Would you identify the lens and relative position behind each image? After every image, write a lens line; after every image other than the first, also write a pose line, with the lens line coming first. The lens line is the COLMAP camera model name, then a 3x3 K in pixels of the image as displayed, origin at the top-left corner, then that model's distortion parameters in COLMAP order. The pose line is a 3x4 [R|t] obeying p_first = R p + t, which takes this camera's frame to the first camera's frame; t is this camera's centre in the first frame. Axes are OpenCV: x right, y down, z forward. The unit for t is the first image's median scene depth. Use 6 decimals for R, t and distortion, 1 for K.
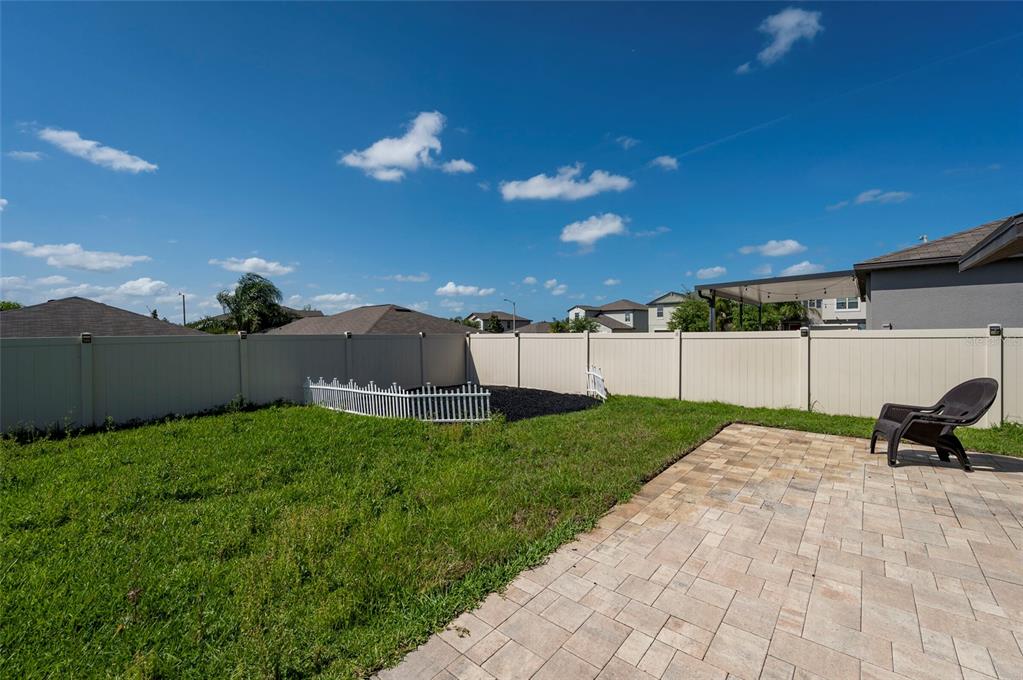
lens RADIAL K [[415.8, 0, 512.0], [0, 415.8, 322.2], [0, 0, 1]] dist [-0.001406, -0.000077]
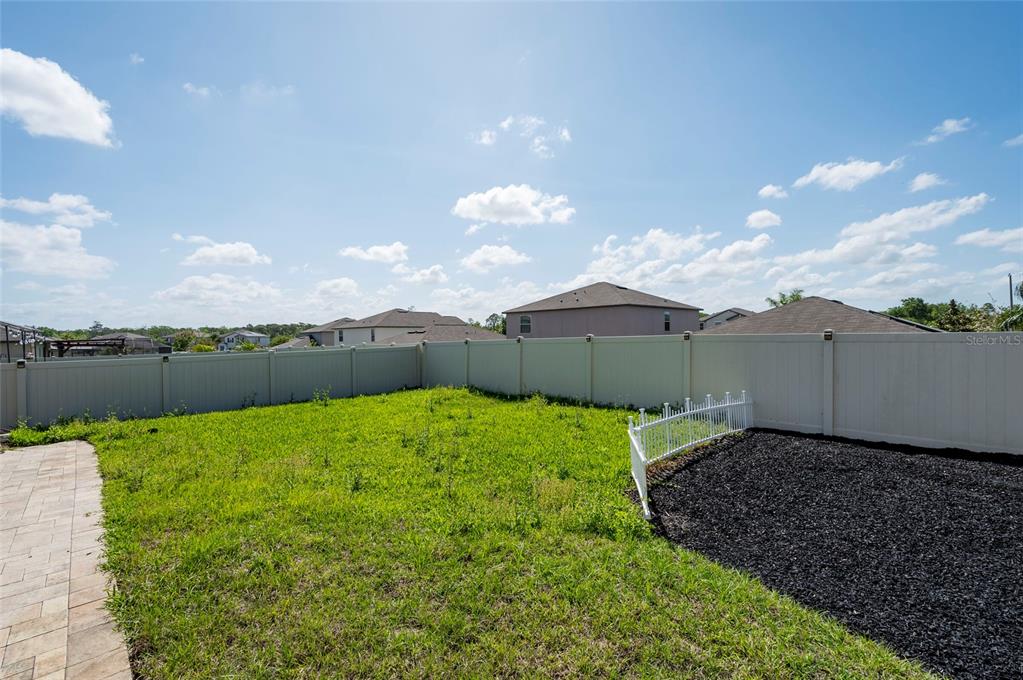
lens RADIAL K [[446.3, 0, 511.5], [0, 446.3, 340.0], [0, 0, 1]] dist [-0.000791, 0.000073]
pose [[-0.088617, 0.016596, -0.995927, 0.328275], [0.040901, 0.999079, 0.013009, 0.011225], [0.995226, -0.039581, -0.089214, 0.614187]]
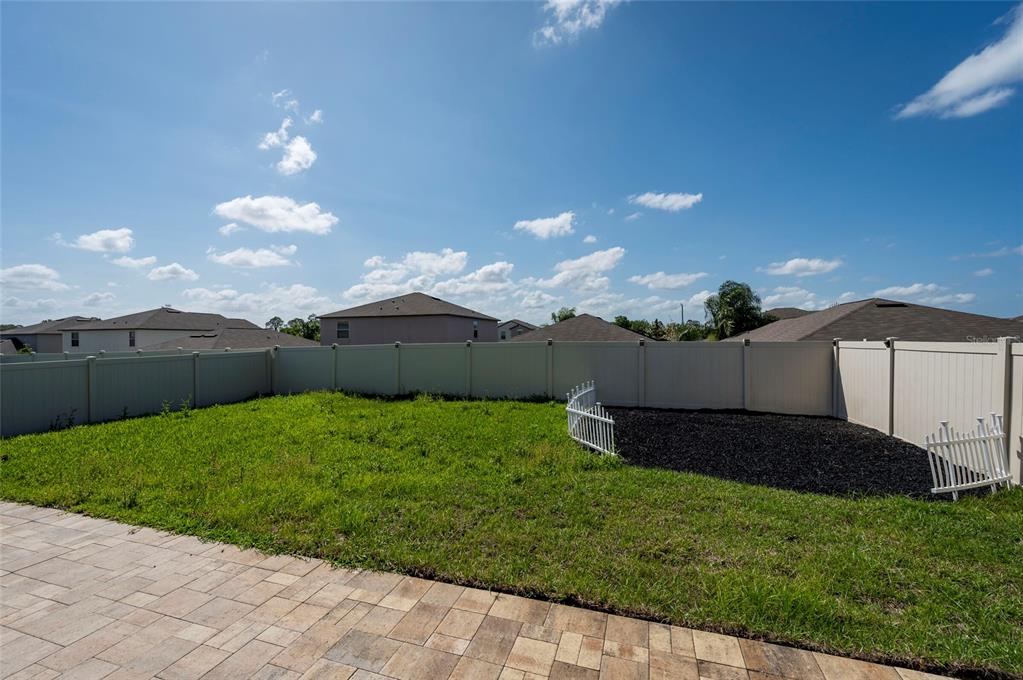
lens RADIAL K [[415.8, 0, 512.0], [0, 415.8, 322.2], [0, 0, 1]] dist [-0.001406, -0.000077]
pose [[0.382576, -0.034632, -0.923275, 0.410316], [0.028156, 0.999270, -0.025816, 0.000717], [0.923495, -0.016119, 0.383272, 0.364106]]
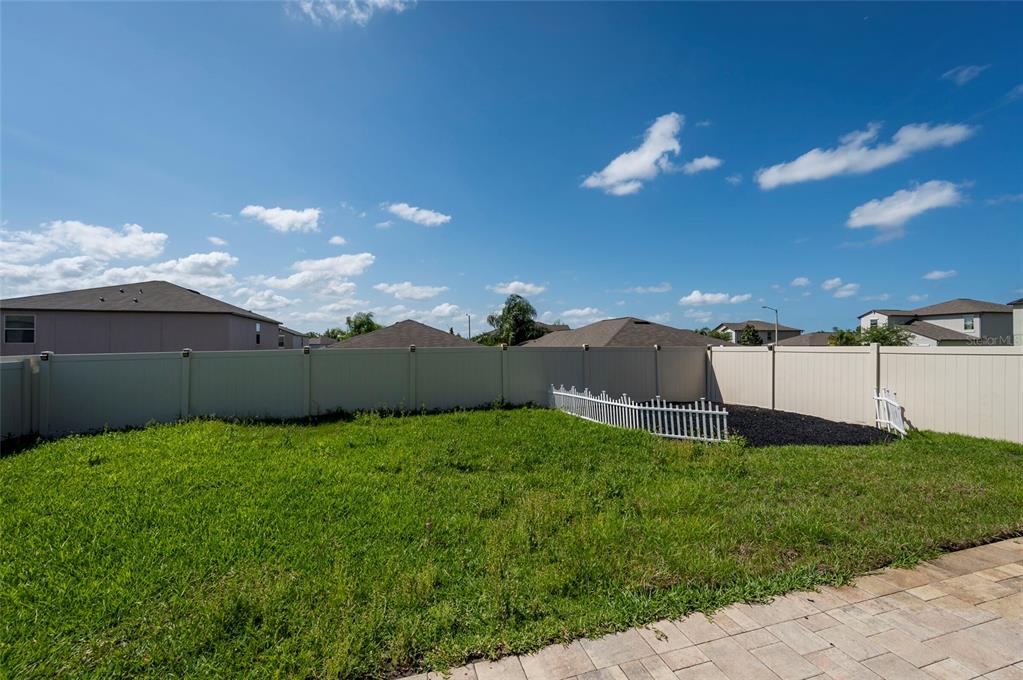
lens RADIAL K [[413.7, 0, 507.9], [0, 413.7, 338.8], [0, 0, 1]] dist [-0.001166, -0.000350]
pose [[0.838505, -0.006032, -0.544861, 0.026564], [0.011595, 0.999910, 0.006774, -0.001402], [0.544771, -0.011998, 0.838499, -0.013307]]
